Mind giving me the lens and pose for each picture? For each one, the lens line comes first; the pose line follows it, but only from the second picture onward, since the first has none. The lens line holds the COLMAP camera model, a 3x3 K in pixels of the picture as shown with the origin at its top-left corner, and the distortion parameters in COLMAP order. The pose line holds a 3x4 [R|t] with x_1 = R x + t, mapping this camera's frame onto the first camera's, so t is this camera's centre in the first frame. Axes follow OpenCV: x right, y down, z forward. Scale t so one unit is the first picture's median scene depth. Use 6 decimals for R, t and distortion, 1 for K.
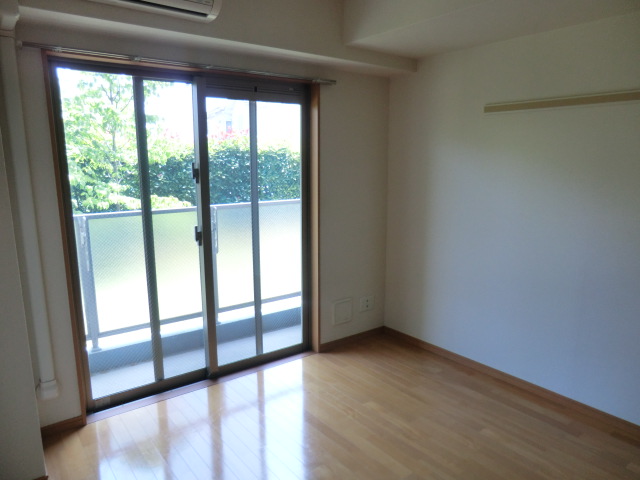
lens RADIAL K [[458.2, 0, 319.3], [0, 458.2, 247.3], [0, 0, 1]] dist [-0.104233, 0.098733]
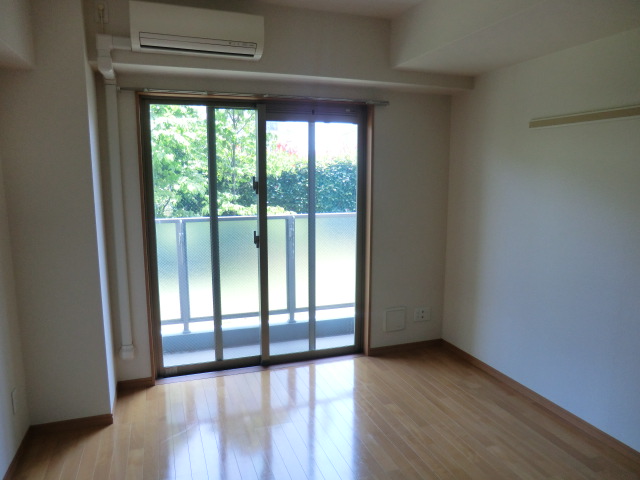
lens RADIAL K [[458.2, 0, 319.3], [0, 458.2, 247.3], [0, 0, 1]] dist [-0.104233, 0.098733]
pose [[0.952488, 0.051860, -0.300129, 0.216709], [-0.060539, 0.997972, -0.019682, 0.007544], [0.298499, 0.036916, 0.953696, -0.059354]]
